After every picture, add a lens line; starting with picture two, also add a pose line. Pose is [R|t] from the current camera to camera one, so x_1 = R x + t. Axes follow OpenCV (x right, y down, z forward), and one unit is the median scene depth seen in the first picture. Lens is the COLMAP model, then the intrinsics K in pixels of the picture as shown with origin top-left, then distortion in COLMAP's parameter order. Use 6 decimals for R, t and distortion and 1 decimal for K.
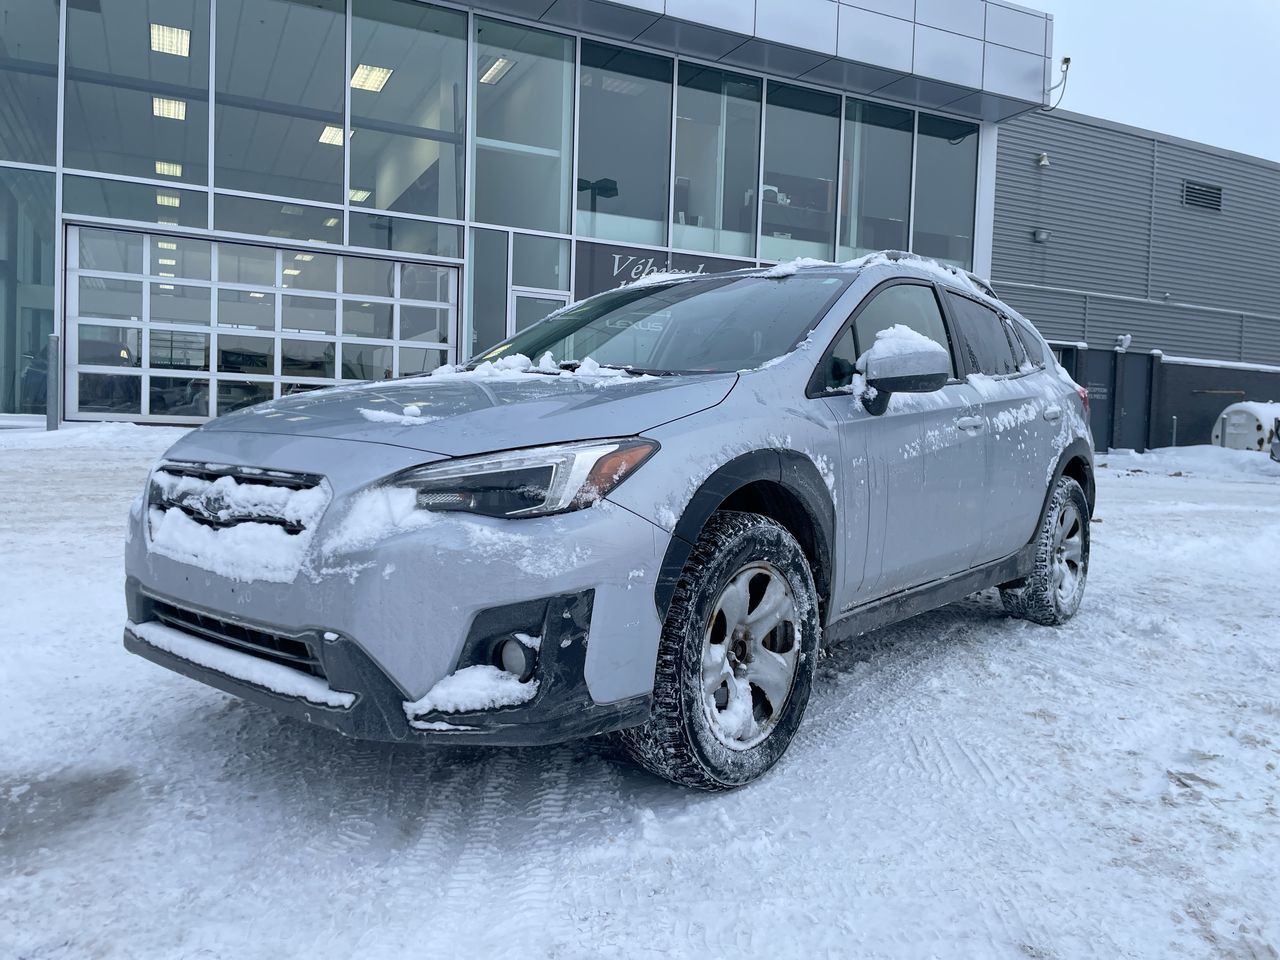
lens RADIAL K [[962.1, 0, 627.4], [0, 962.1, 472.0], [0, 0, 1]] dist [0.098715, -0.126379]
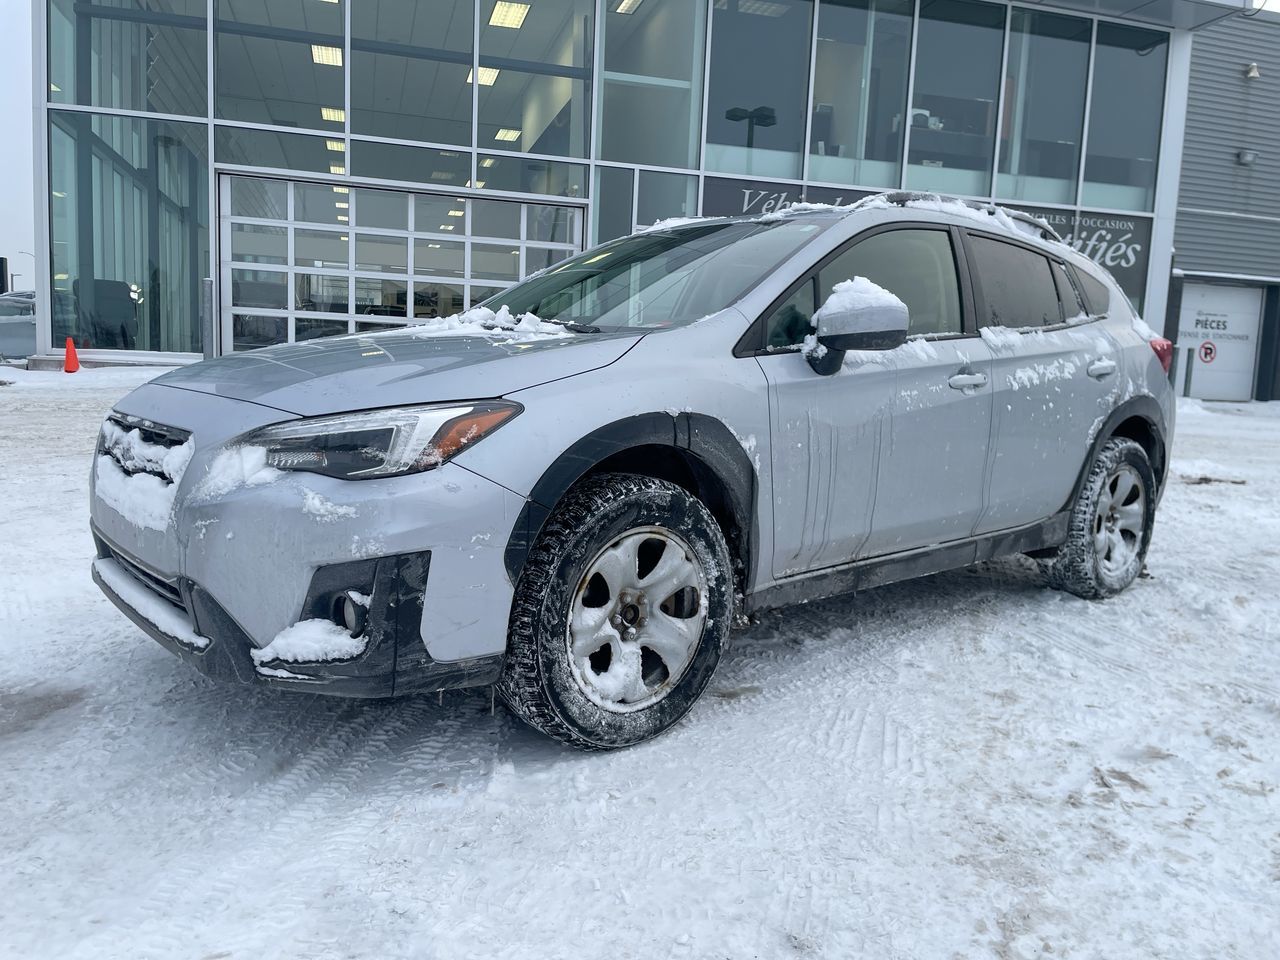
lens RADIAL K [[962.1, 0, 621.4], [0, 962.1, 486.5], [0, 0, 1]] dist [0.098715, -0.126379]
pose [[0.983712, 0.032692, -0.176754, 0.273411], [-0.018989, 0.996720, 0.078668, -0.023883], [0.178746, -0.074031, 0.981106, 0.034913]]
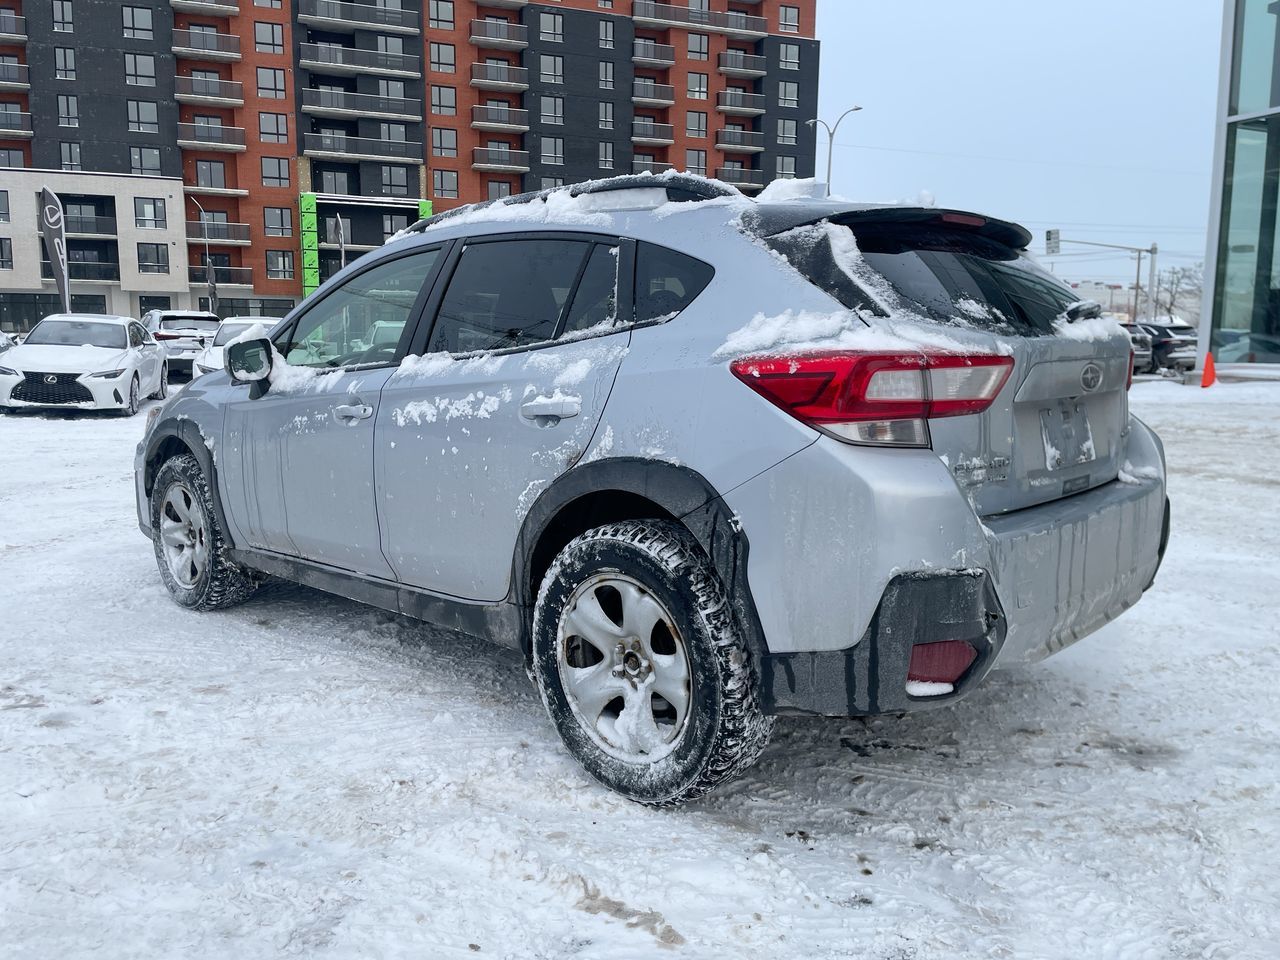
lens RADIAL K [[962.1, 0, 622.7], [0, 962.1, 476.4], [0, 0, 1]] dist [0.098715, -0.126379]
pose [[-0.079697, 0.113323, -0.990357, 1.732389], [-0.045626, 0.992061, 0.117189, -0.151935], [0.995774, 0.054526, -0.073893, 1.853620]]
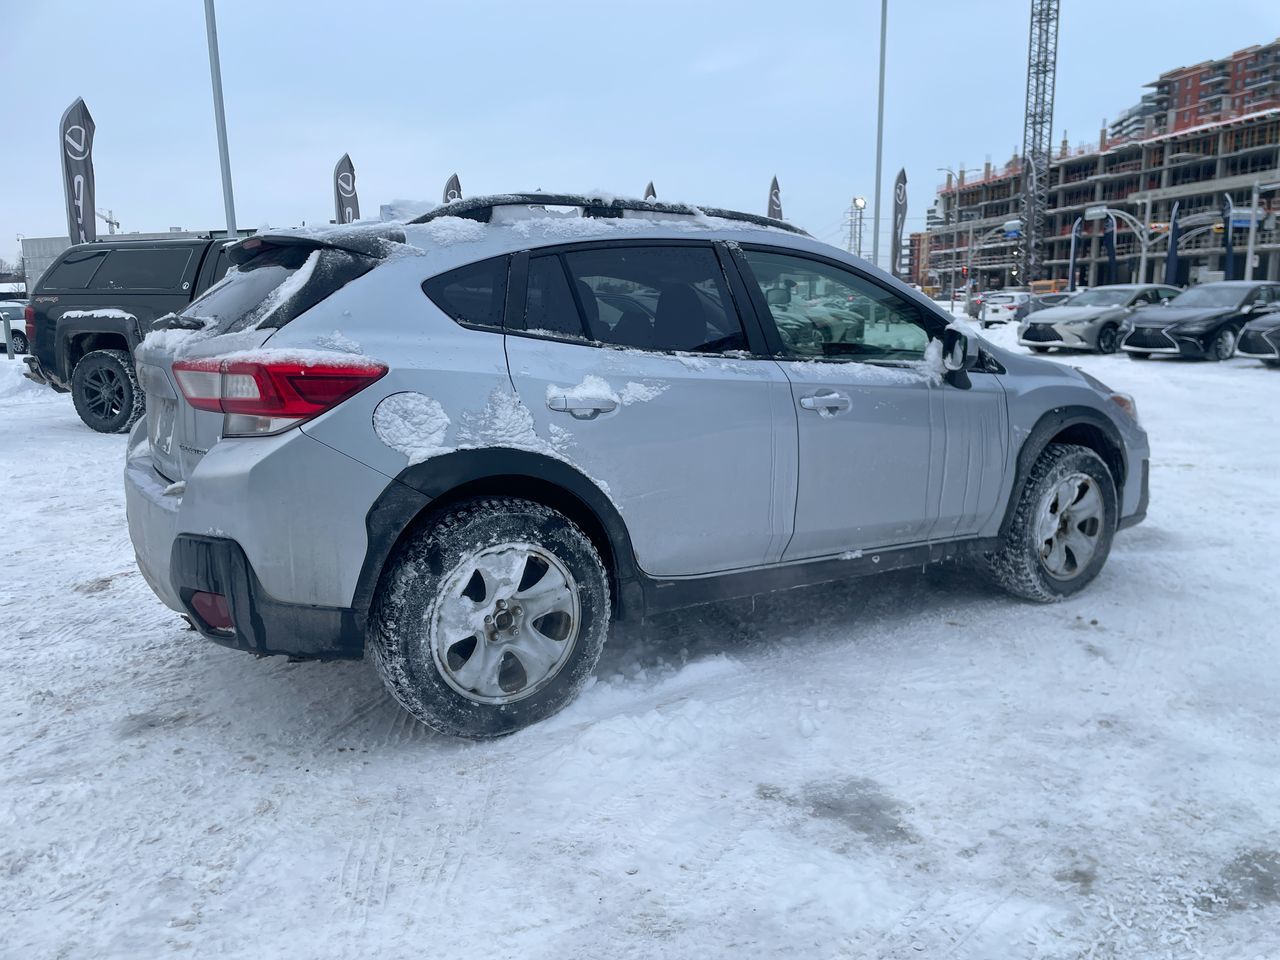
lens RADIAL K [[962.1, 0, 649.0], [0, 962.1, 495.2], [0, 0, 1]] dist [0.098715, -0.126379]
pose [[-0.957442, -0.073301, 0.279161, -0.183275], [-0.004525, 0.970906, 0.239419, -0.305446], [-0.288589, 0.227966, -0.929918, 3.188086]]
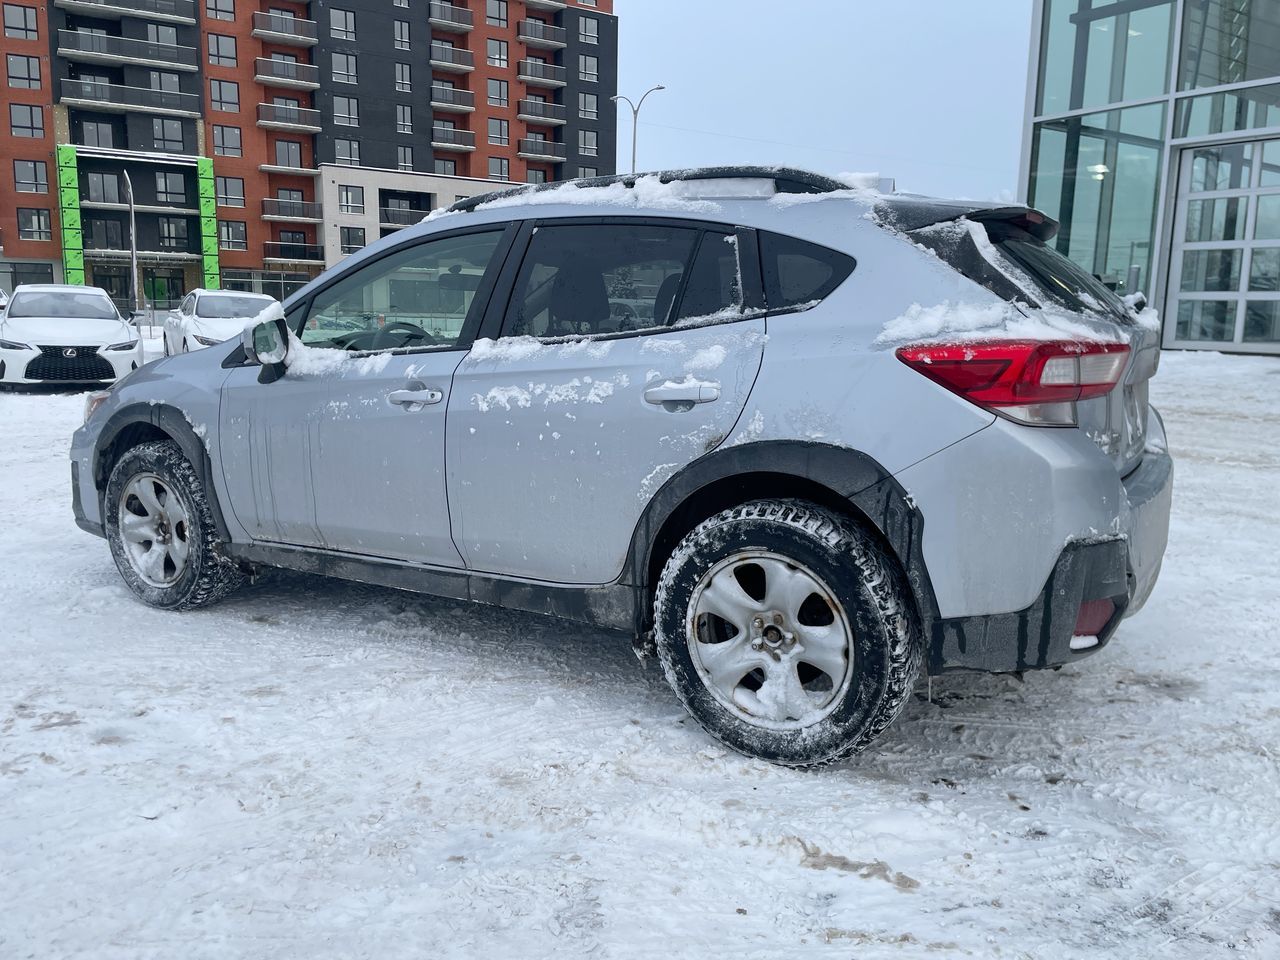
lens RADIAL K [[962.1, 0, 626.7], [0, 962.1, 478.3], [0, 0, 1]] dist [0.098715, -0.126379]
pose [[0.131246, 0.141031, -0.981267, 1.749553], [-0.048168, 0.989567, 0.135781, -0.148283], [0.990179, 0.029445, 0.136670, 1.506592]]
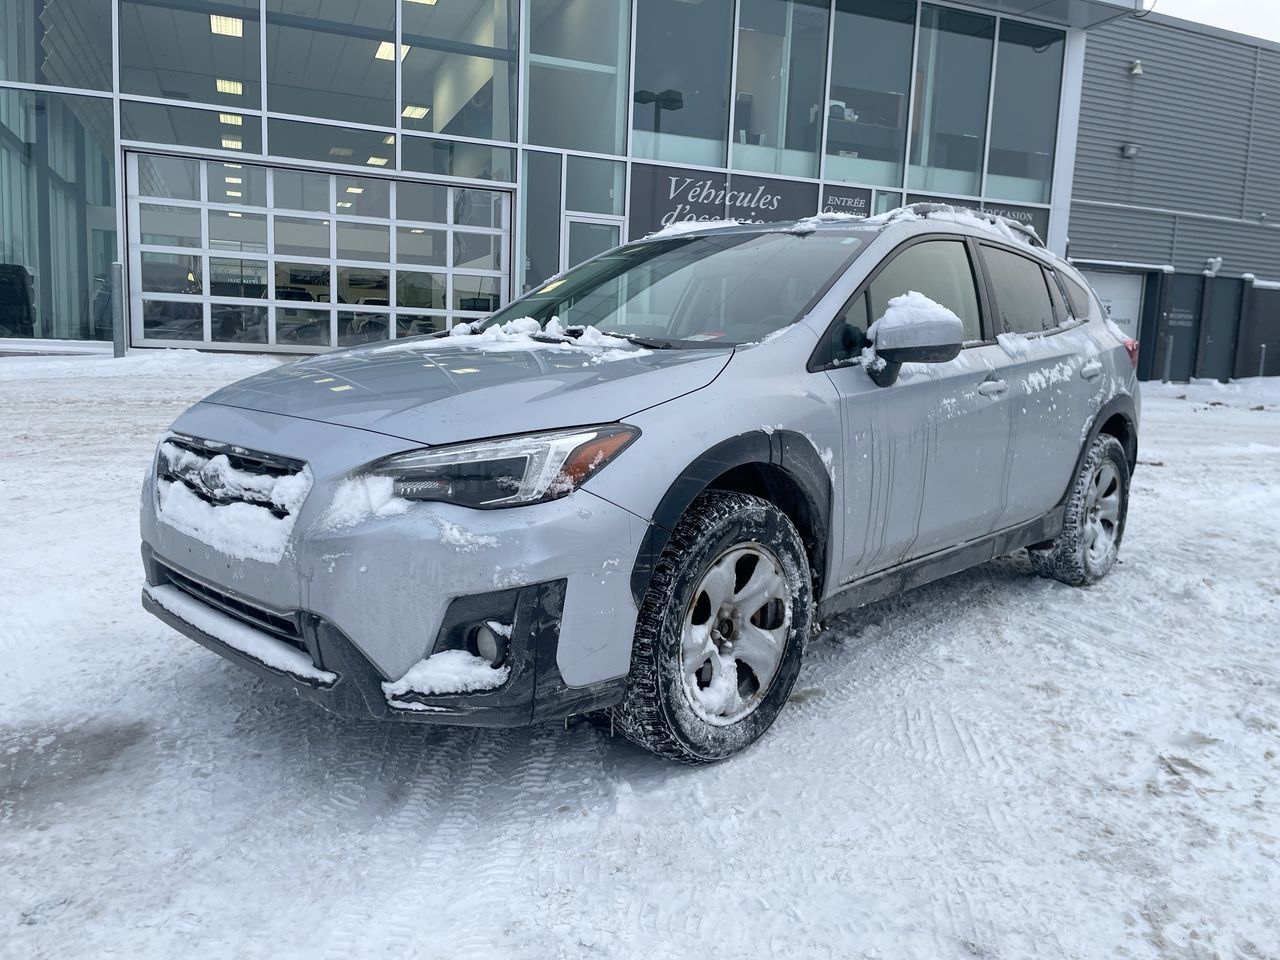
lens RADIAL K [[962.1, 0, 628.9], [0, 962.1, 482.4], [0, 0, 1]] dist [0.098715, -0.126379]
pose [[0.997718, 0.016483, -0.065471, 0.076928], [-0.010321, 0.995579, 0.093357, -0.060093], [0.066720, -0.092469, 0.993478, 0.002971]]
